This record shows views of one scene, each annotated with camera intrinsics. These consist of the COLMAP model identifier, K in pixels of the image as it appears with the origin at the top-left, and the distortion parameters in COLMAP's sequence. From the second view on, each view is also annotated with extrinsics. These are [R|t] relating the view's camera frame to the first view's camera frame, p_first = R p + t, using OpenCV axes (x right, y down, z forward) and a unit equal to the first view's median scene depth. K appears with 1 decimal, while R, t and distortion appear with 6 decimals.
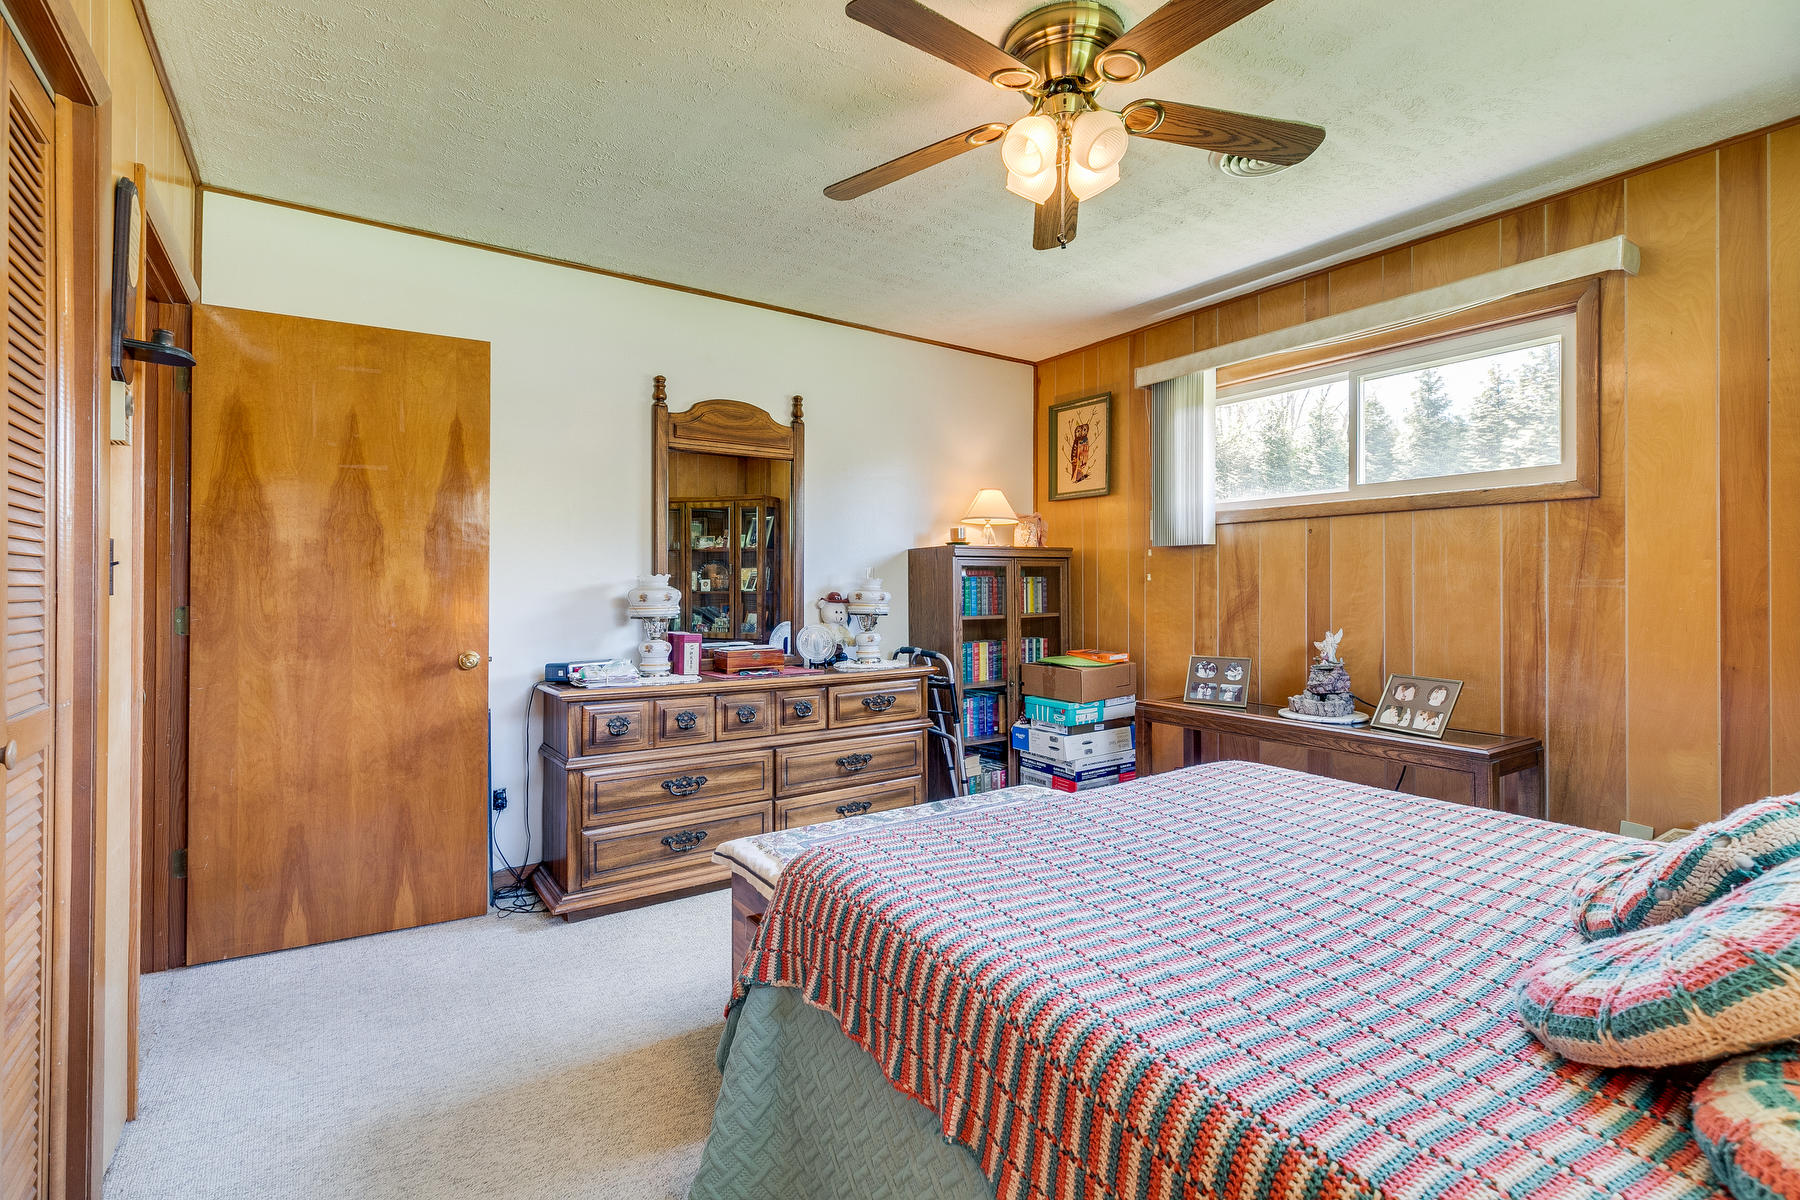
lens RADIAL K [[807.9, 0, 899.1], [0, 807.9, 580.7], [0, 0, 1]] dist [0.003176, 0.000010]
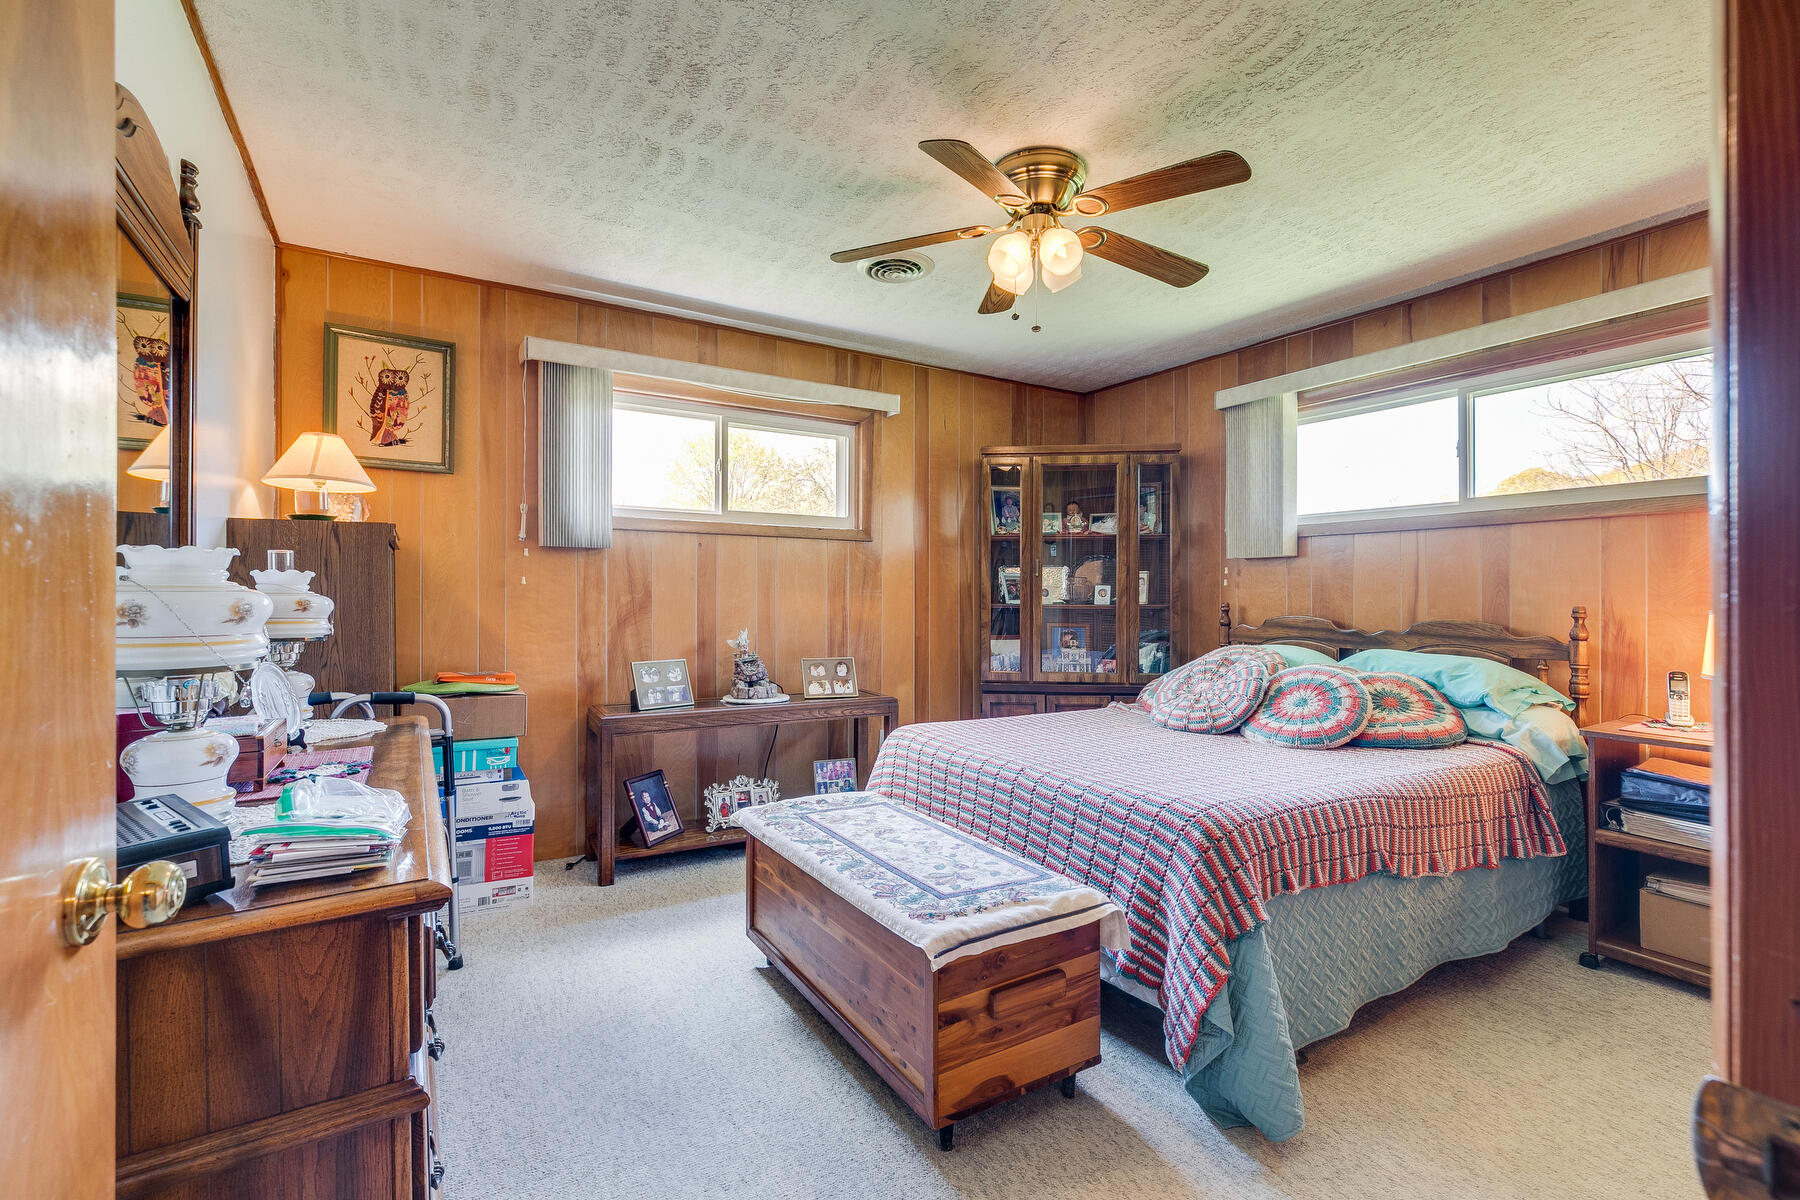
lens RADIAL K [[807.9, 0, 899.1], [0, 807.9, 580.7], [0, 0, 1]] dist [0.003176, 0.000010]
pose [[0.052249, 0.030708, 0.998162, -0.591014], [-0.008311, 0.999506, -0.030314, 0.021111], [-0.998599, -0.006712, 0.052479, 0.623719]]
